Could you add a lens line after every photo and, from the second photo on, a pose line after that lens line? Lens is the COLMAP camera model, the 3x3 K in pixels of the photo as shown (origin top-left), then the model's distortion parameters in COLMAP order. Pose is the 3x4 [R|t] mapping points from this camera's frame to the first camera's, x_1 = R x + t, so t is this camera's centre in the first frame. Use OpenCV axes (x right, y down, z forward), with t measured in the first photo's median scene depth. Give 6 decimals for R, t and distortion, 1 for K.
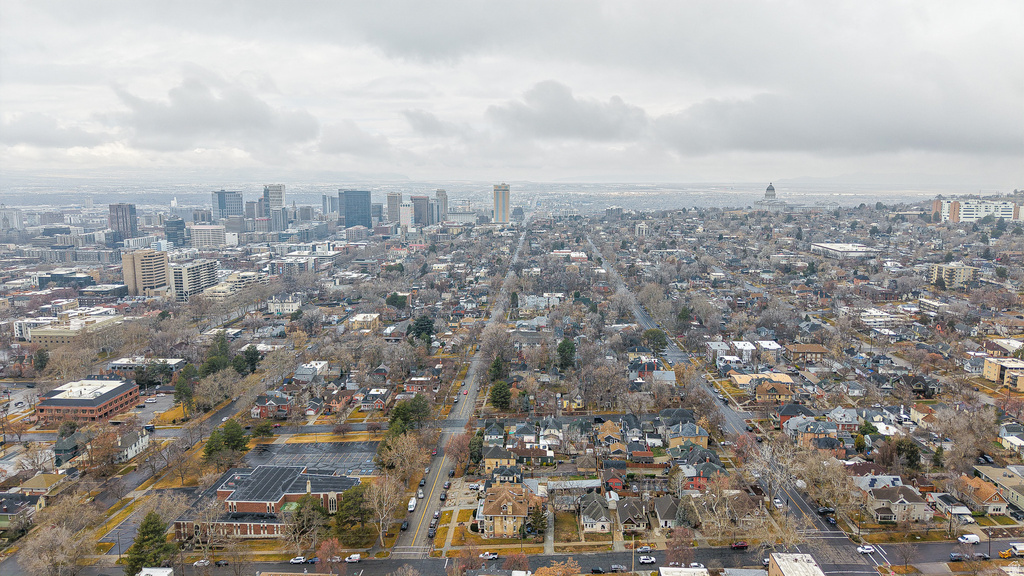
lens RADIAL K [[675.8, 0, 512.4], [0, 675.8, 319.2], [0, 0, 1]] dist [0.041644, -0.038446]
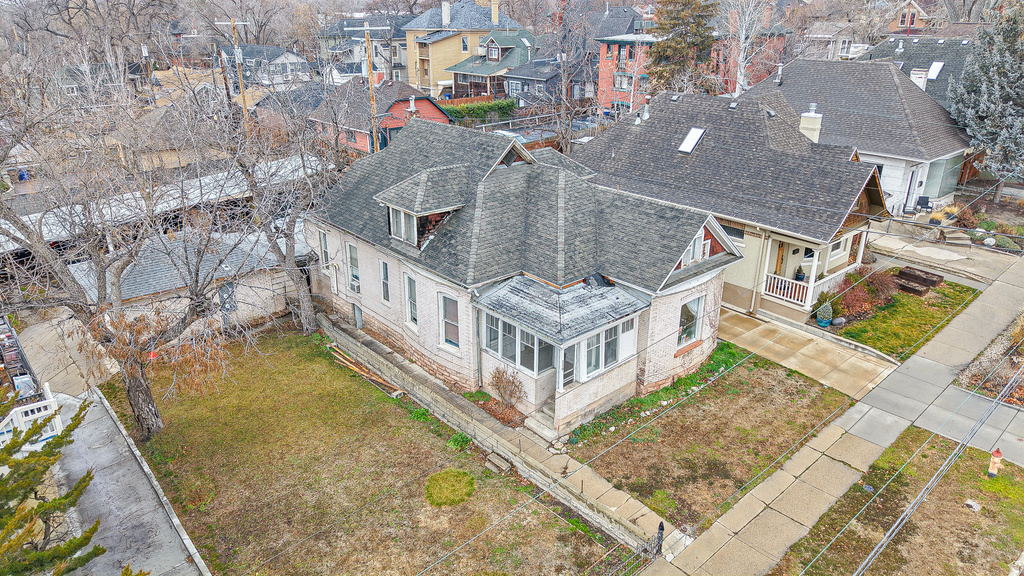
lens RADIAL K [[687.6, 0, 512.0], [0, 687.6, 288.0], [0, 0, 1]] dist [0.018954, -0.019116]
pose [[0.722953, -0.258988, 0.640519, 0.012775], [0.140720, 0.962846, 0.230488, 0.078228], [-0.676415, -0.076498, 0.732537, 0.270424]]
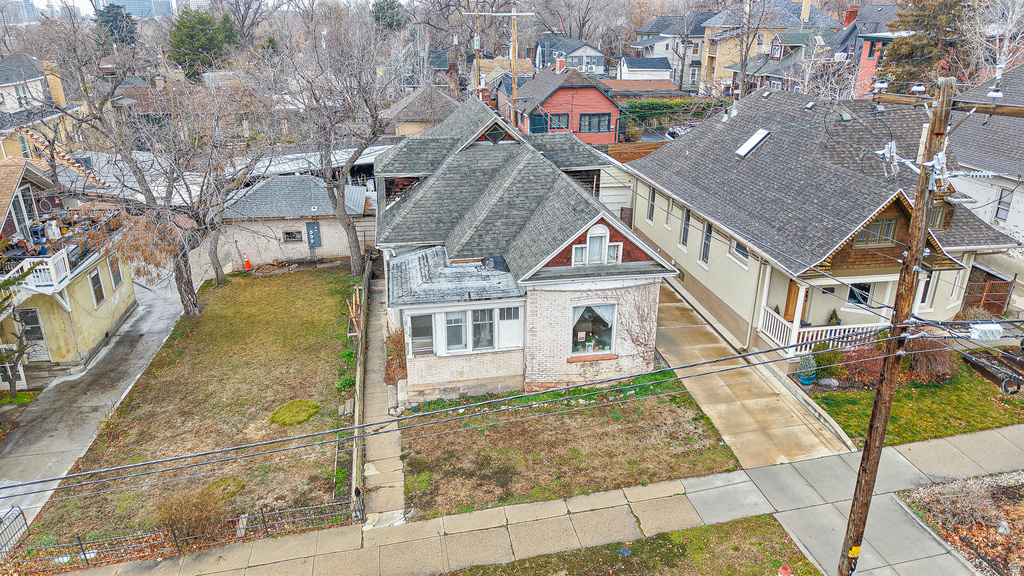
lens RADIAL K [[687.6, 0, 512.0], [0, 687.6, 288.0], [0, 0, 1]] dist [0.018954, -0.019116]
pose [[0.977481, -0.075356, 0.197111, 0.029711], [0.039510, 0.982903, 0.179834, 0.081209], [-0.207293, -0.167996, 0.963746, 0.261398]]
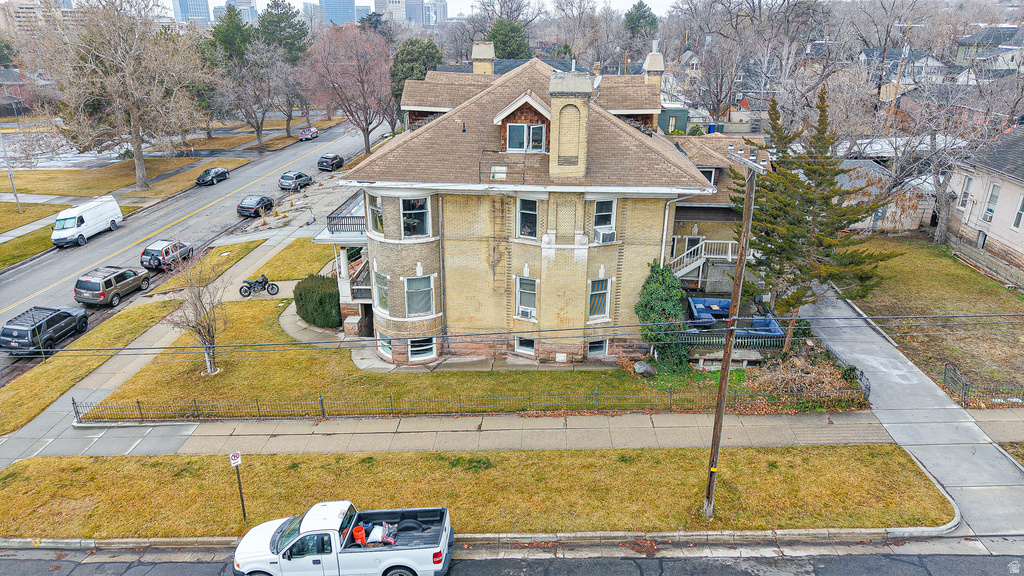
lens RADIAL K [[684.1, 0, 512.0], [0, 684.1, 288.0], [0, 0, 1]] dist [0.090352, -0.120132]
pose [[0.999895, 0.013146, -0.006102, -0.003655], [-0.011944, 0.985918, 0.166802, 0.082815], [0.008209, -0.166711, 0.985972, 0.252786]]
